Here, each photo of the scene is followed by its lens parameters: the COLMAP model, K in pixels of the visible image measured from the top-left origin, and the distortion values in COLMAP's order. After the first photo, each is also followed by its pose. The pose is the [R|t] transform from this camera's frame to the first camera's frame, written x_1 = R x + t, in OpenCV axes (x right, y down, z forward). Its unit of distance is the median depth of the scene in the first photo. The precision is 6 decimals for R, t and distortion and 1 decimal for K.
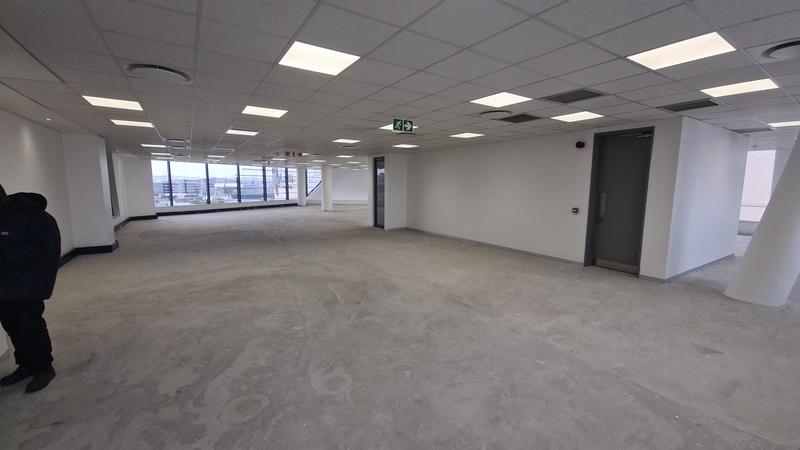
lens RADIAL K [[322.8, 0, 395.5], [0, 322.8, 224.0], [0, 0, 1]] dist [0.009961, -0.007888]
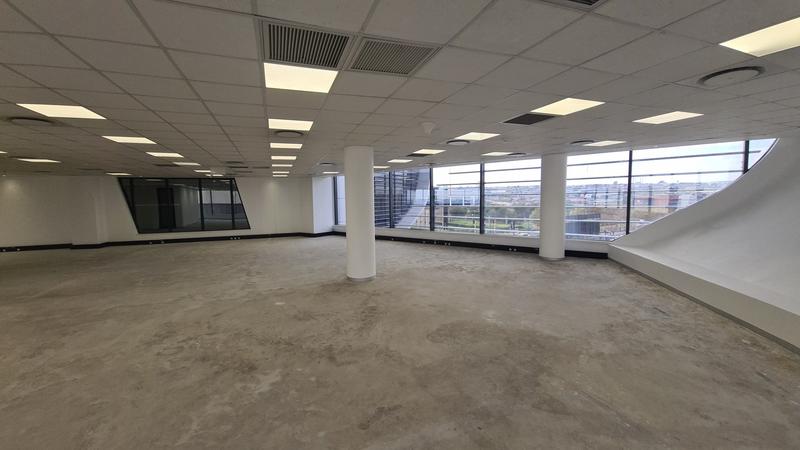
lens RADIAL K [[322.8, 0, 396.1], [0, 322.8, 223.3], [0, 0, 1]] dist [0.009961, -0.007888]
pose [[-0.207791, 0.072454, -0.975486, 0.292582], [-0.105980, 0.989715, 0.096086, -0.346401], [0.972415, 0.123348, -0.197975, 2.781761]]
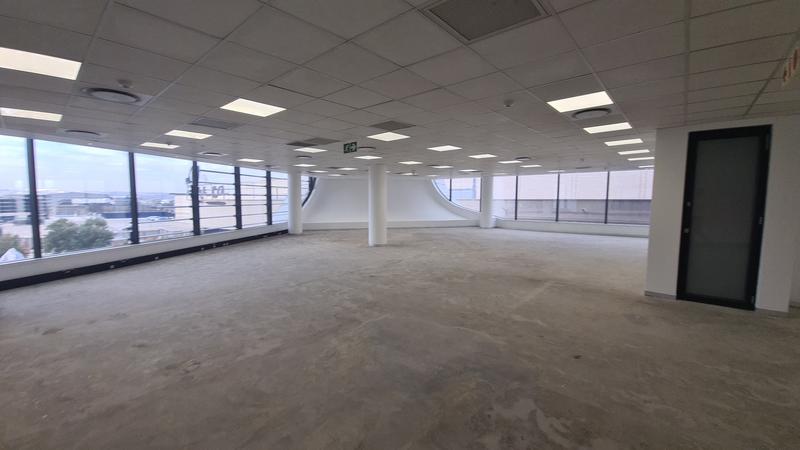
lens RADIAL K [[322.8, 0, 397.3], [0, 322.8, 220.5], [0, 0, 1]] dist [0.009961, -0.007888]
pose [[0.960277, -0.024902, 0.277934, -0.849291], [0.039810, 0.998048, -0.048126, -0.140630], [-0.276193, 0.057279, 0.959394, 1.129872]]
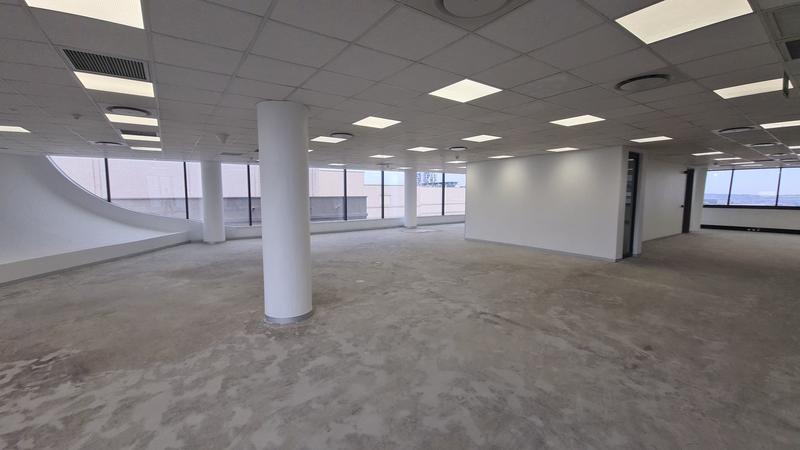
lens RADIAL K [[322.8, 0, 396.1], [0, 322.8, 224.5], [0, 0, 1]] dist [0.009961, -0.007888]
pose [[-0.047086, -0.095706, 0.994295, -1.085631], [0.126856, 0.986767, 0.100989, -0.291724], [-0.990803, 0.130888, -0.034322, 2.350114]]
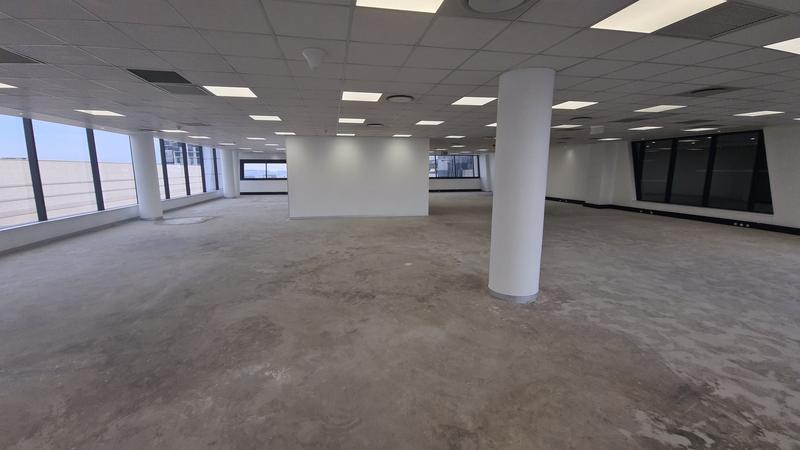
lens RADIAL K [[322.8, 0, 397.0], [0, 322.8, 227.0], [0, 0, 1]] dist [0.009961, -0.007888]
pose [[-0.932505, -0.065532, 0.355162, -0.540965], [0.042504, 0.956653, 0.288111, -0.379002], [-0.358648, 0.283761, -0.889298, 3.062648]]
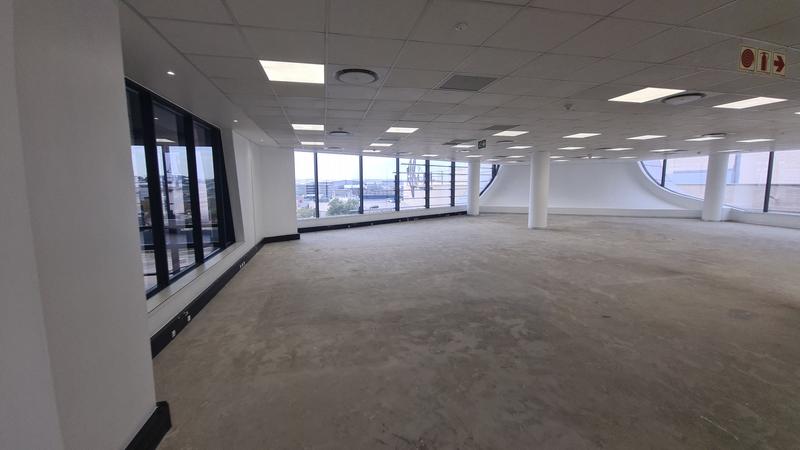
lens RADIAL K [[322.8, 0, 395.5], [0, 322.8, 218.6], [0, 0, 1]] dist [0.009961, -0.007888]
pose [[0.939786, 0.025571, -0.340807, -0.645588], [-0.031476, 0.999435, -0.011808, -0.109942], [0.340312, 0.021824, 0.940059, 0.881802]]
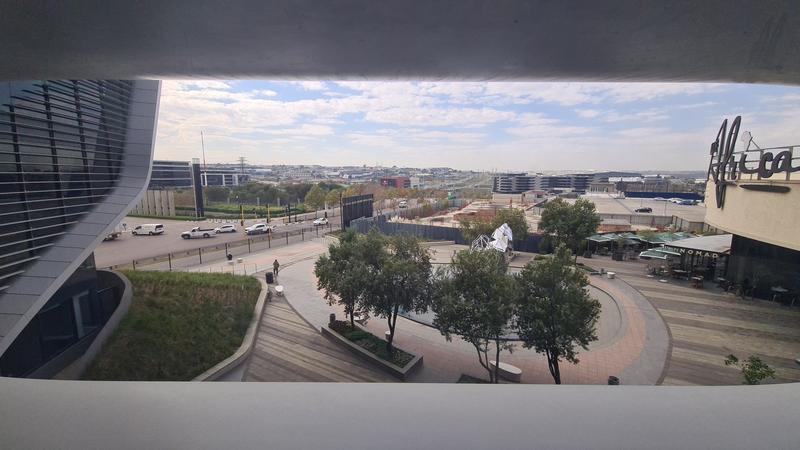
lens RADIAL K [[322.8, 0, 394.1], [0, 322.8, 223.6], [0, 0, 1]] dist [0.009961, -0.007888]
pose [[0.459412, 0.125437, -0.879321, -1.187142], [-0.110914, 0.990331, 0.083324, -0.345490], [0.881271, 0.059249, 0.468883, 2.776481]]
